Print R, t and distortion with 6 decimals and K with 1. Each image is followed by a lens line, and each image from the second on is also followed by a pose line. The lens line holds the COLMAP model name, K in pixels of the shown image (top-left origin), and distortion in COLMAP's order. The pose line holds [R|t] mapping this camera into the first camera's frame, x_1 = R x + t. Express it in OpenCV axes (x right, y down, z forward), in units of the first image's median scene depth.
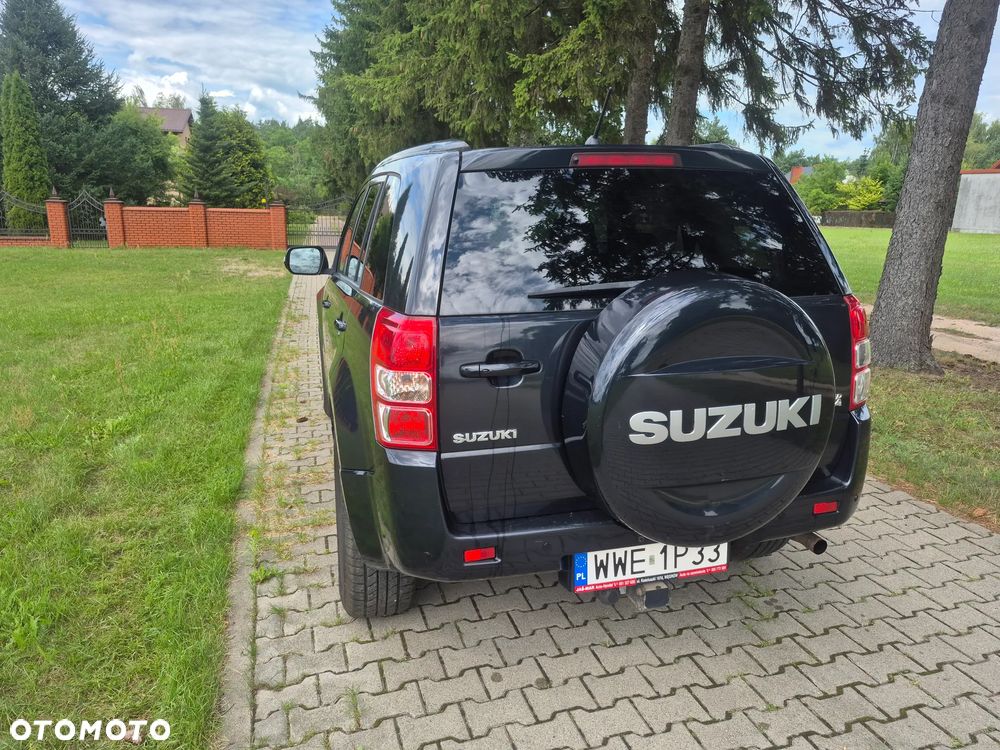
lens RADIAL K [[693.0, 0, 505.0], [0, 693.0, 392.3], [0, 0, 1]] dist [0.043324, -0.044818]
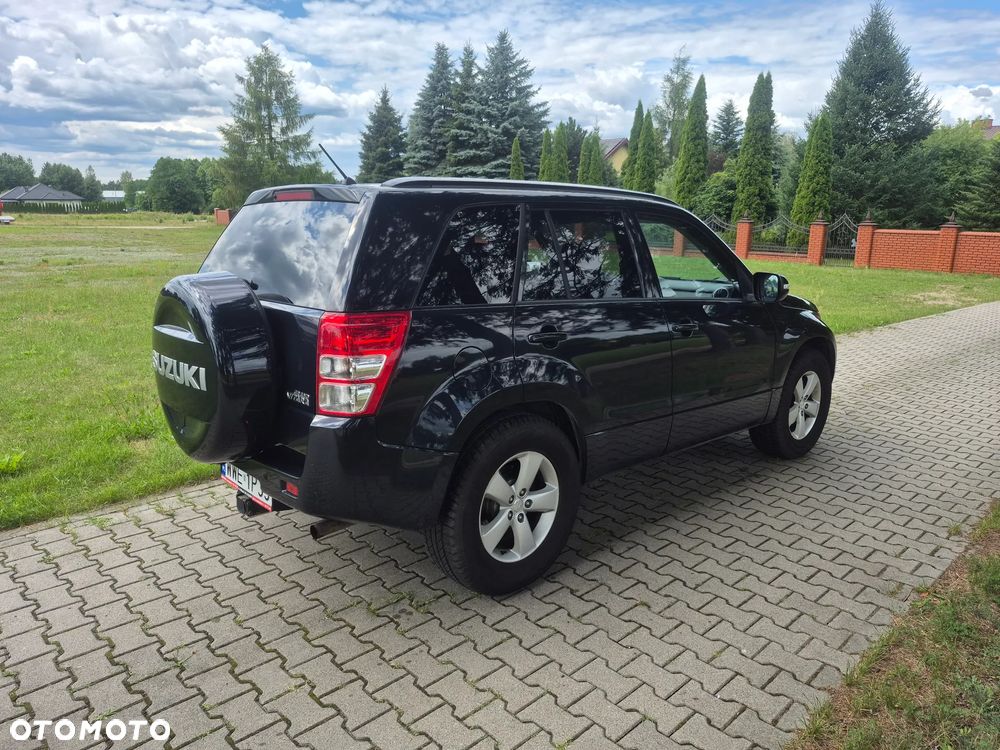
lens RADIAL K [[693.0, 0, 510.5], [0, 693.0, 370.6], [0, 0, 1]] dist [0.043324, -0.044818]
pose [[0.459312, 0.189426, -0.867842, 1.276716], [-0.240478, 0.967030, 0.083801, -0.167161], [0.855104, 0.170206, 0.489721, 0.571363]]
